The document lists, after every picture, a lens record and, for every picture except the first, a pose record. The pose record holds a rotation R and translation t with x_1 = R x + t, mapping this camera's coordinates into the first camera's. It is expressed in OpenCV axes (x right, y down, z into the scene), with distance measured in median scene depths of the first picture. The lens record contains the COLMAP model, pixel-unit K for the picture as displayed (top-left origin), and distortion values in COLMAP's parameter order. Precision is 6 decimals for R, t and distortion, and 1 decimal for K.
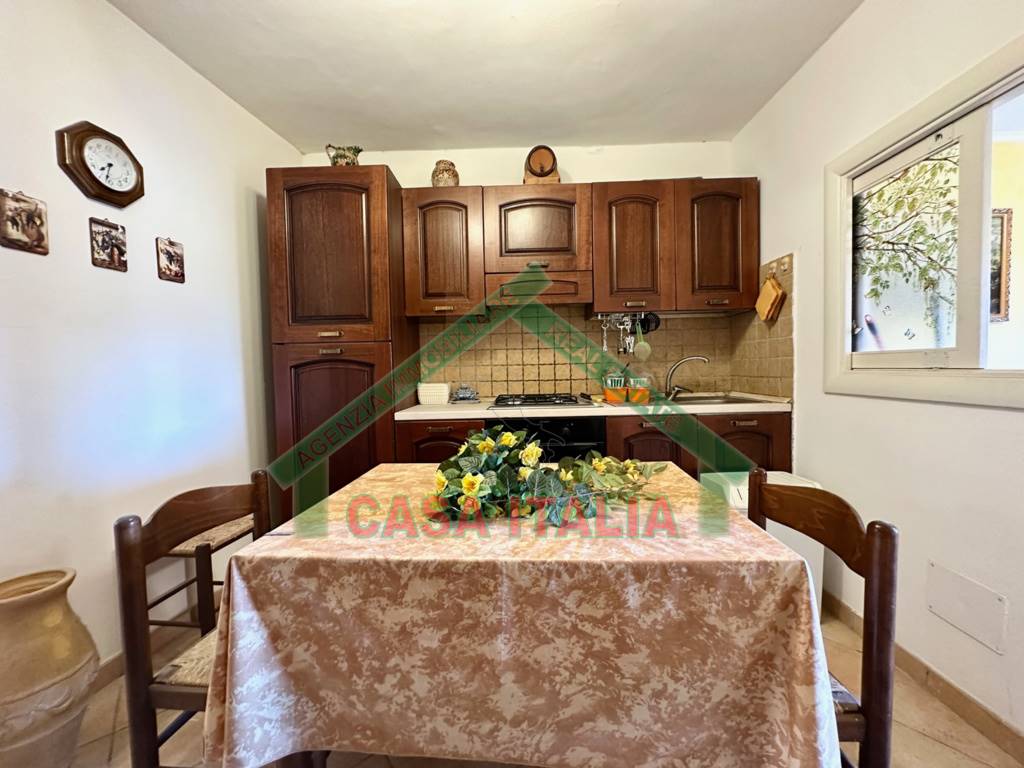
lens RADIAL K [[414.5, 0, 513.1], [0, 414.5, 382.9], [0, 0, 1]] dist [0.000538, 0.000105]
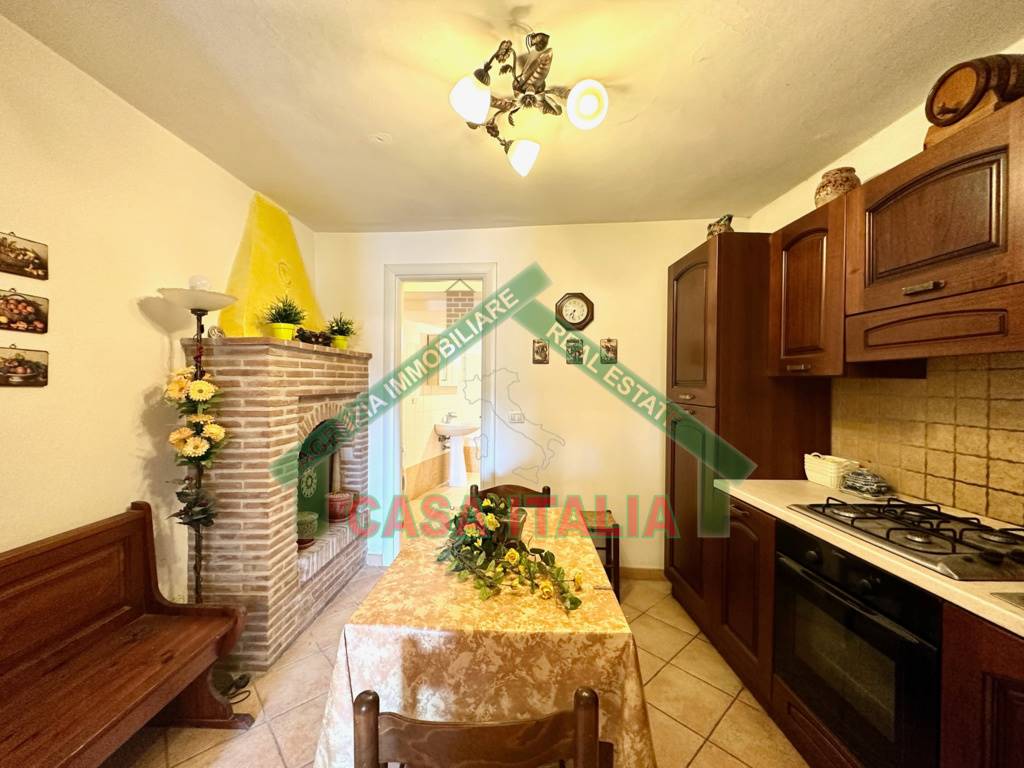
lens RADIAL K [[414.5, 0, 512.0], [0, 414.5, 384.1], [0, 0, 1]] dist [0.000538, 0.000105]
pose [[0.039781, 0.027863, -0.998820, 0.609803], [-0.046323, 0.998588, 0.026011, -0.142502], [0.998134, 0.045234, 0.041016, 0.417847]]
